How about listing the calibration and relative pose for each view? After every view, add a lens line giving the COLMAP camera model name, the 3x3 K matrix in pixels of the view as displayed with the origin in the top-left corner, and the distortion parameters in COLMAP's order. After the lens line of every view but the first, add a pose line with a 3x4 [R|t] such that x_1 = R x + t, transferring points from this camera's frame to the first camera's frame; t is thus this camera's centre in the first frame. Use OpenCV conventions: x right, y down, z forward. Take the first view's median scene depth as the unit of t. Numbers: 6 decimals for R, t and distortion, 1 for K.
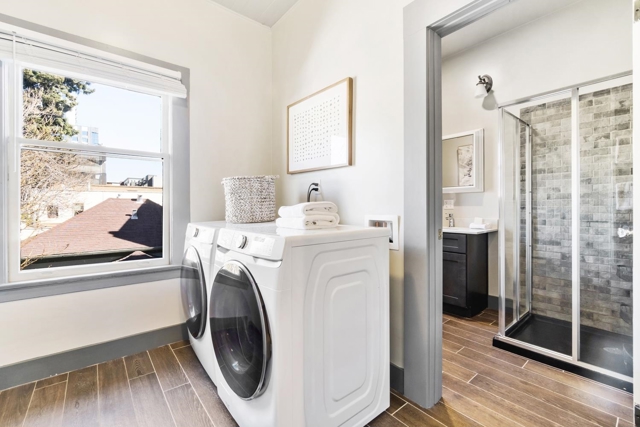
lens RADIAL K [[279.8, 0, 315.1], [0, 279.8, 210.6], [0, 0, 1]] dist [-0.010074, 0.009259]
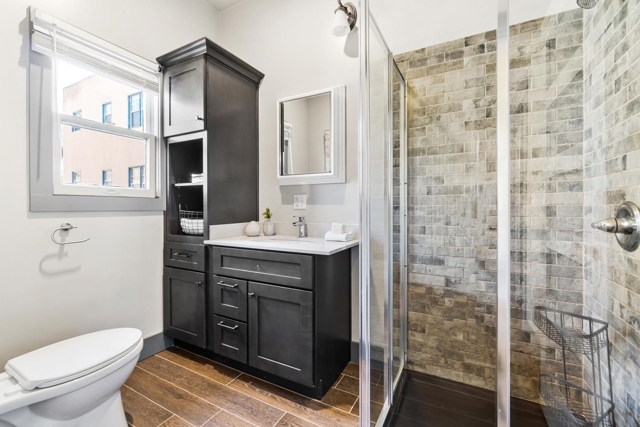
lens RADIAL K [[279.8, 0, 315.1], [0, 279.8, 210.6], [0, 0, 1]] dist [-0.010074, 0.009259]
pose [[0.928637, 0.001581, 0.370987, 0.335027], [-0.001479, 0.999999, -0.000559, -0.002505], [-0.370987, -0.000029, 0.928638, 0.476540]]
